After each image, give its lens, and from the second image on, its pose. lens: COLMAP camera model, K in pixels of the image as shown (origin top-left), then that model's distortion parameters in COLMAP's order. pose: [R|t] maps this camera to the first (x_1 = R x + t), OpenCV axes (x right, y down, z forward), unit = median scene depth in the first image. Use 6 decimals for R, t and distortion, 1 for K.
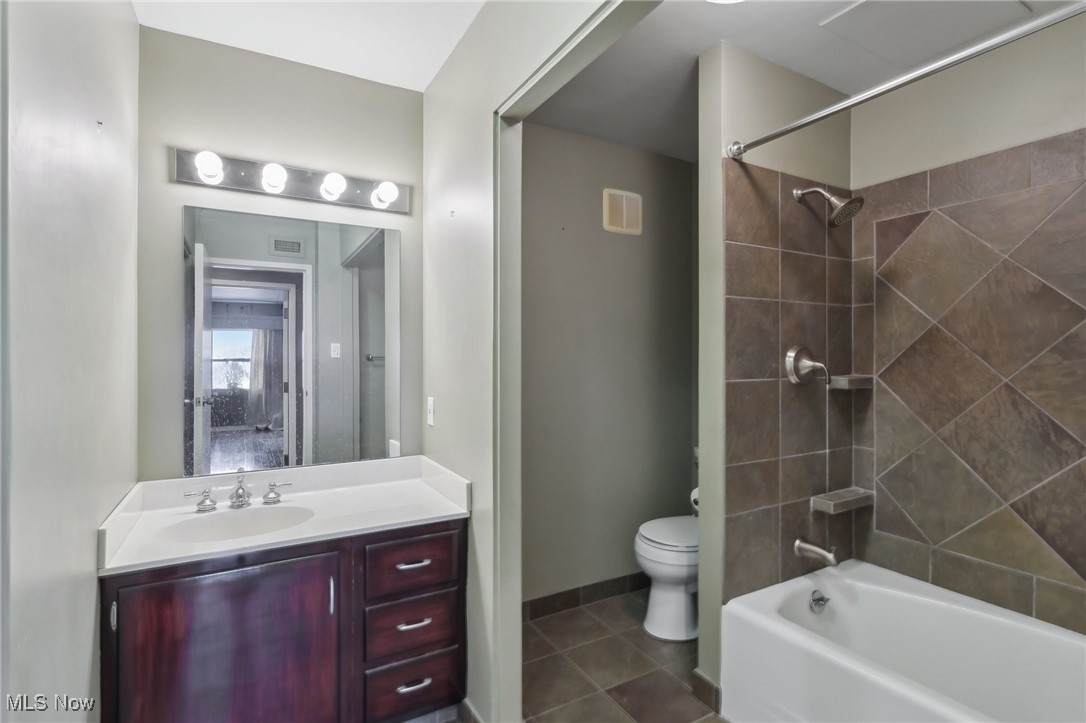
lens RADIAL K [[519.8, 0, 542.0], [0, 519.8, 366.6], [0, 0, 1]] dist [0.000029, 0.000927]
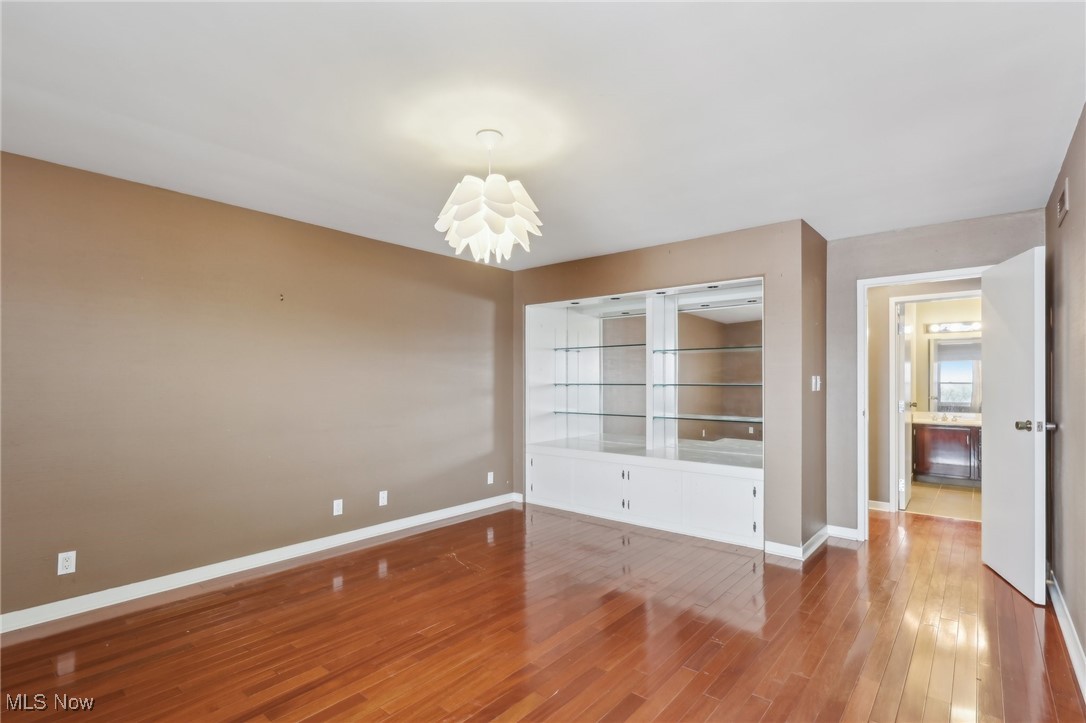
lens RADIAL K [[519.8, 0, 542.0], [0, 519.8, 366.6], [0, 0, 1]] dist [0.000029, 0.000927]
pose [[0.340633, -0.021876, -0.939942, 1.883121], [-0.021610, 0.999283, -0.031088, 0.062203], [0.939948, 0.030902, 0.339916, -2.887990]]
